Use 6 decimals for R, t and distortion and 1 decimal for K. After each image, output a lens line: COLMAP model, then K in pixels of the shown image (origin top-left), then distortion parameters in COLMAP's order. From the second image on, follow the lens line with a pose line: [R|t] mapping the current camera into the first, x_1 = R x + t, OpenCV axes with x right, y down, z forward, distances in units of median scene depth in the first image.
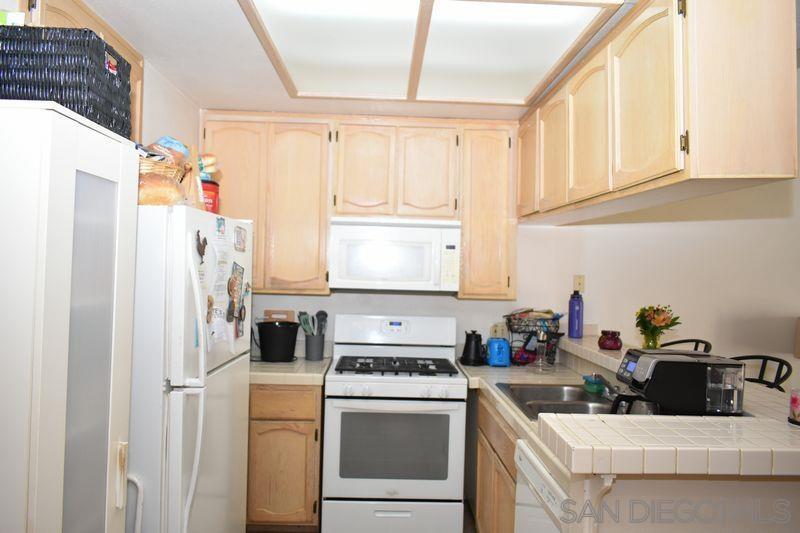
lens RADIAL K [[620.7, 0, 400.0], [0, 620.7, 264.8], [0, 0, 1]] dist [-0.017233, 0.014227]
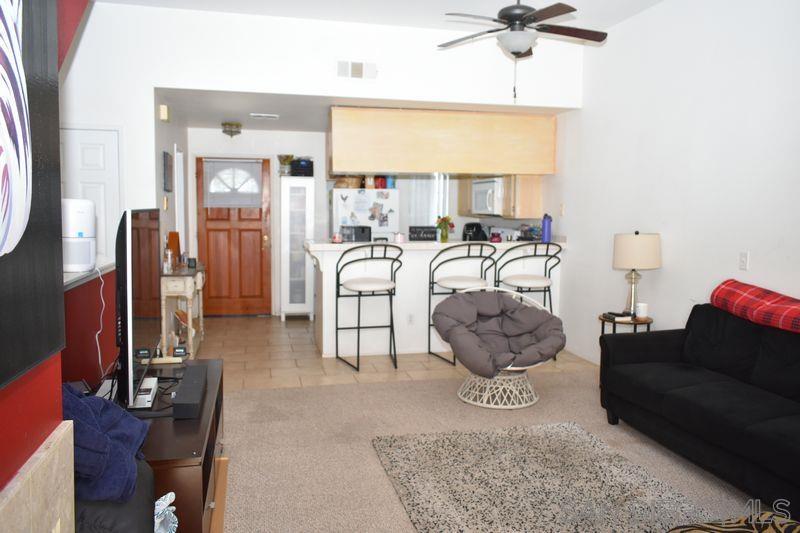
lens RADIAL K [[620.7, 0, 400.6], [0, 620.7, 265.4], [0, 0, 1]] dist [-0.017233, 0.014227]
pose [[0.201966, 0.061376, -0.977467, 1.885655], [0.000874, 0.998023, 0.062848, 0.077858], [0.979392, -0.013548, 0.201513, 0.302434]]
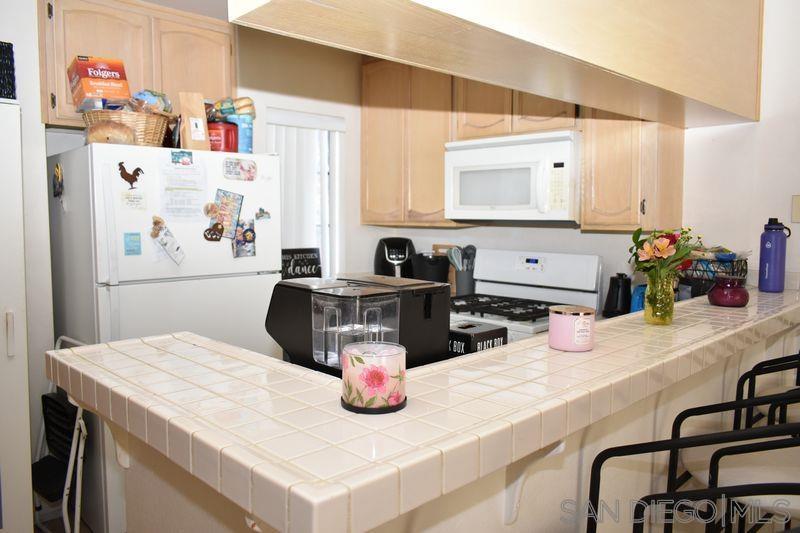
lens RADIAL K [[620.7, 0, 398.5], [0, 620.7, 267.2], [0, 0, 1]] dist [-0.017233, 0.014227]
pose [[0.679966, 0.036996, -0.732310, 0.519410], [0.019600, 0.997452, 0.068590, 0.043118], [0.732982, -0.060992, 0.677508, 0.297015]]
